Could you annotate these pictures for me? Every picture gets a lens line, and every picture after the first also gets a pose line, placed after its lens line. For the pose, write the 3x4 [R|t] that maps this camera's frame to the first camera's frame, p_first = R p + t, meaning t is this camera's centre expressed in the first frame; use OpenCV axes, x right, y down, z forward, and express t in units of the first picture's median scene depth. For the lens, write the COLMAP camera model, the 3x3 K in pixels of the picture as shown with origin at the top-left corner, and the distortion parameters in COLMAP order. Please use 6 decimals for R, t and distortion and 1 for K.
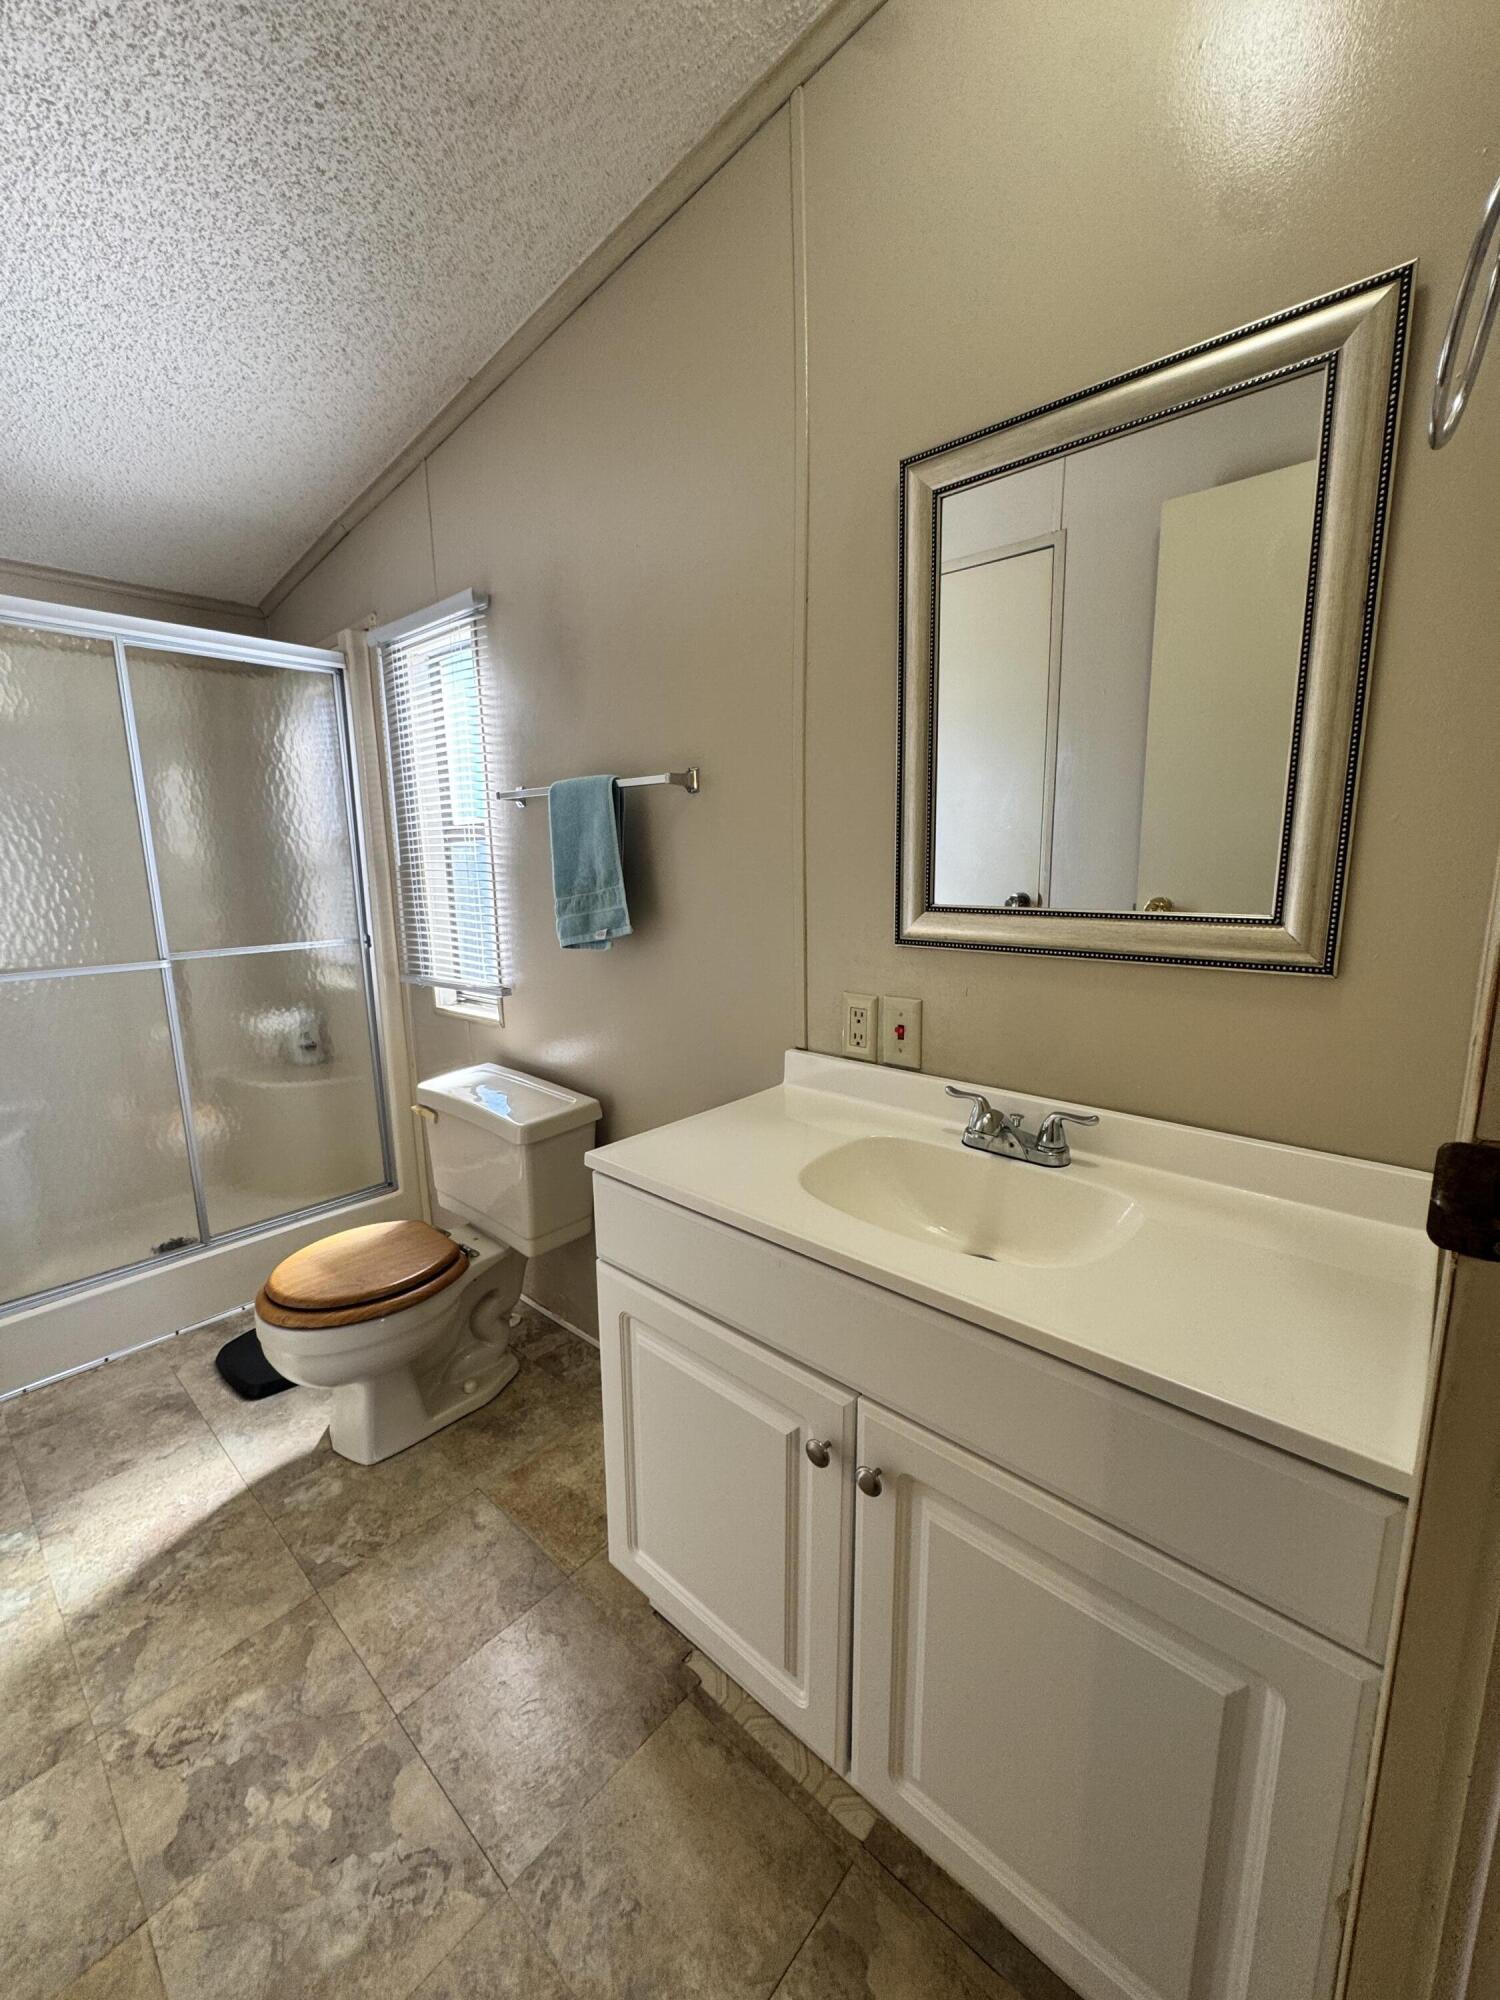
lens RADIAL K [[799.7, 0, 750.0], [0, 799.7, 1000.0], [0, 0, 1]] dist [-0.003296, 0.000669]
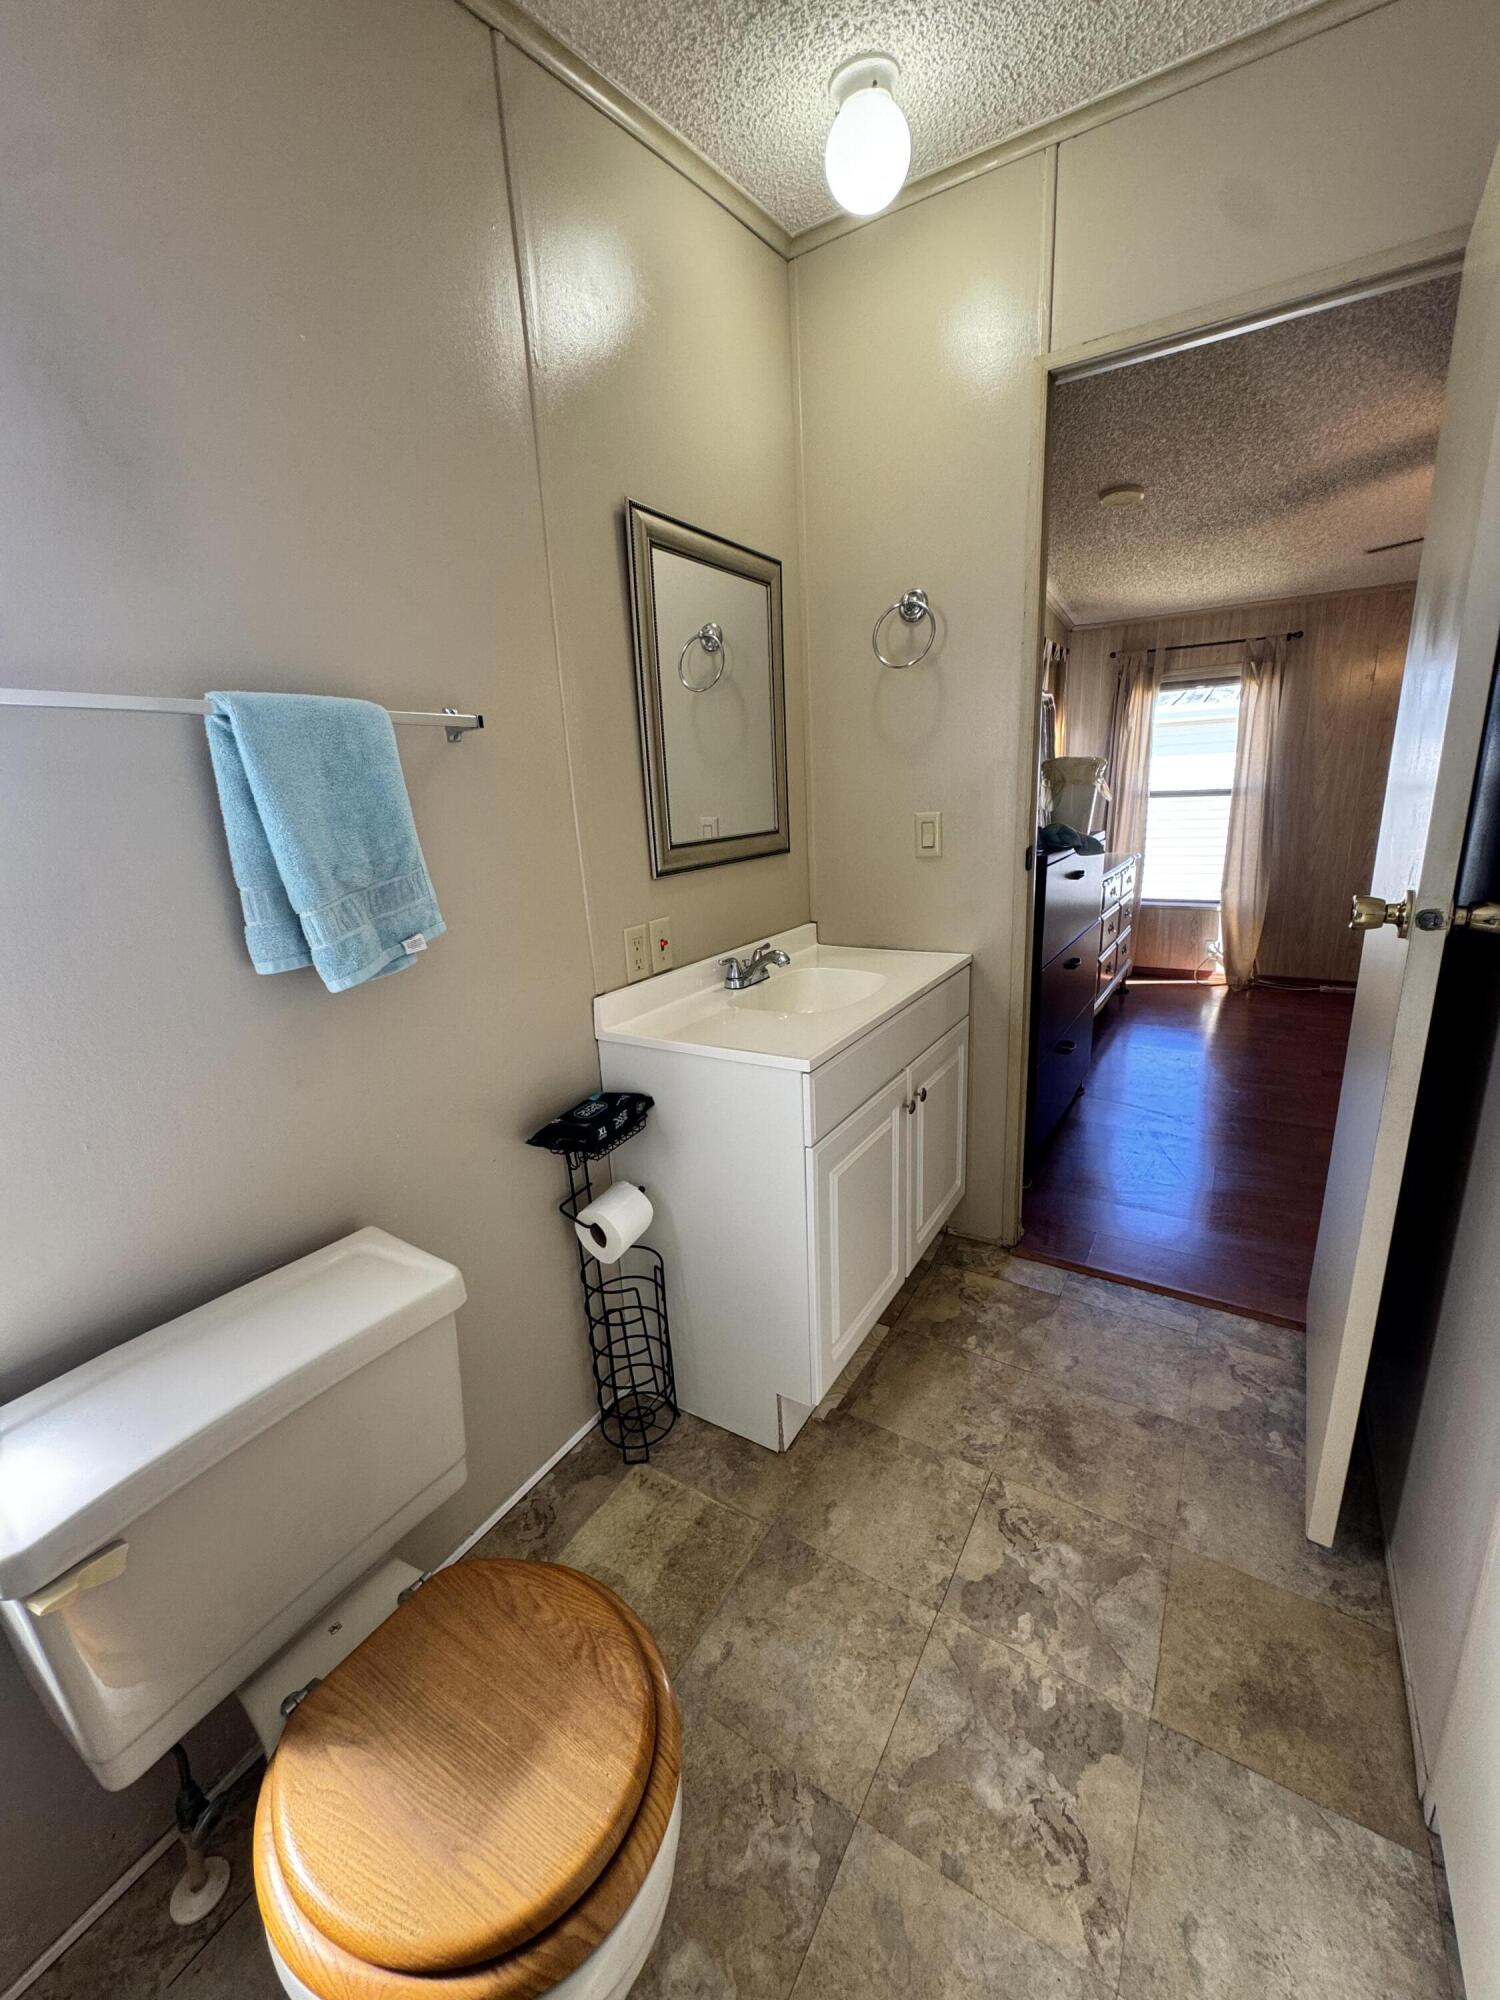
lens RADIAL K [[799.7, 0, 750.0], [0, 799.7, 1000.0], [0, 0, 1]] dist [-0.003296, 0.000669]
pose [[-0.175591, -0.233232, 0.956436, -1.285163], [0.230129, 0.934889, 0.270227, -0.226746], [-0.957188, 0.267553, -0.110485, 1.188569]]
